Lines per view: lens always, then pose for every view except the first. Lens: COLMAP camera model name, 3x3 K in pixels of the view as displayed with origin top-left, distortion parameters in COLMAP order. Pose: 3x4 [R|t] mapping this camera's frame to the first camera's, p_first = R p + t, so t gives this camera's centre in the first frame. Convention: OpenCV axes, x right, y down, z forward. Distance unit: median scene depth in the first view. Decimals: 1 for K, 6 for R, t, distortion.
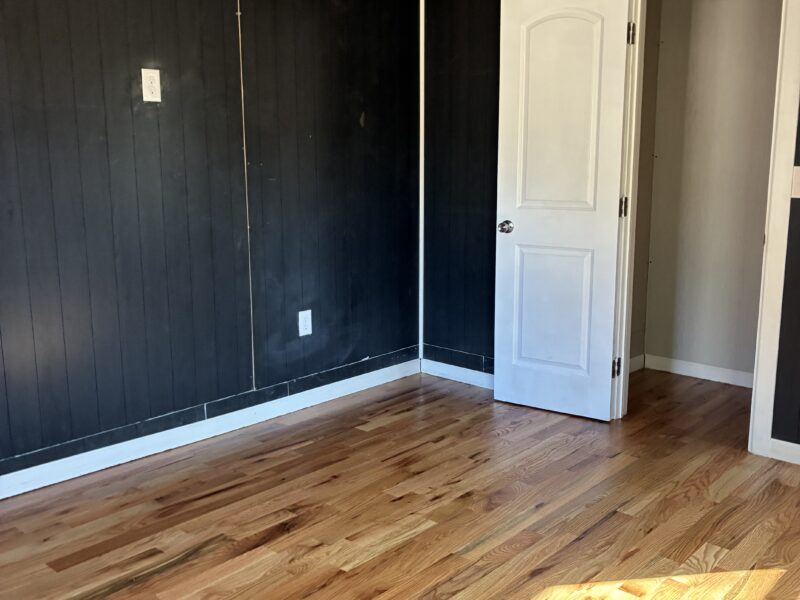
lens RADIAL K [[799.2, 0, 400.0], [0, 799.2, 300.0], [0, 0, 1]] dist [0.010622, 0.004348]
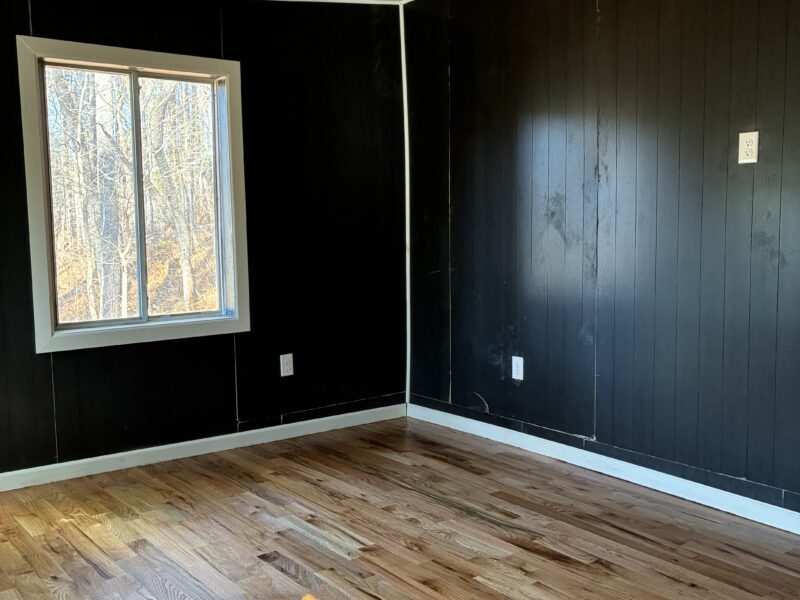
lens RADIAL K [[799.2, 0, 400.0], [0, 799.2, 300.0], [0, 0, 1]] dist [0.010622, 0.004348]
pose [[-0.169003, 0.086699, -0.981795, 0.838998], [-0.183883, 0.975860, 0.117828, -0.126613], [0.968310, 0.200449, -0.148981, 0.818964]]
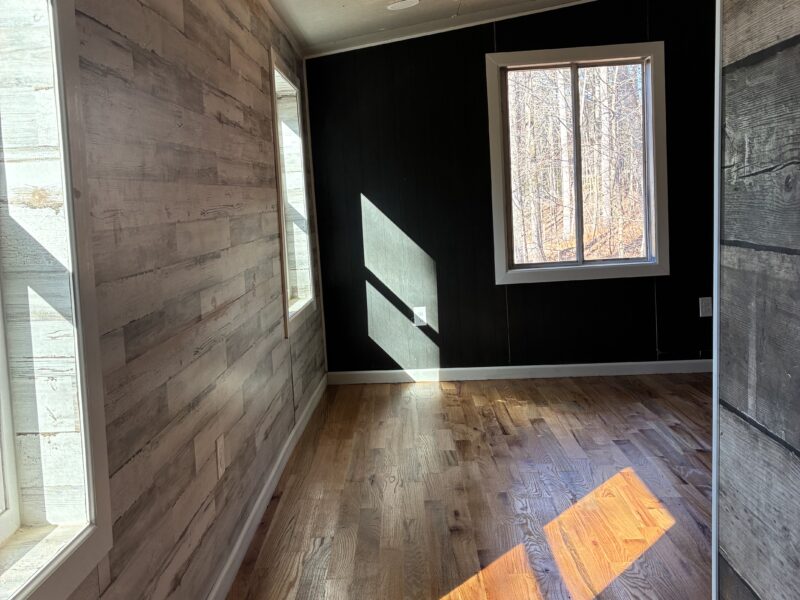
lens RADIAL K [[799.2, 0, 400.0], [0, 799.2, 300.0], [0, 0, 1]] dist [0.010622, 0.004348]
pose [[-0.746780, 0.115078, -0.655039, 1.004648], [-0.082557, 0.961258, 0.262995, -0.199189], [0.659927, 0.250478, -0.708348, 1.199613]]
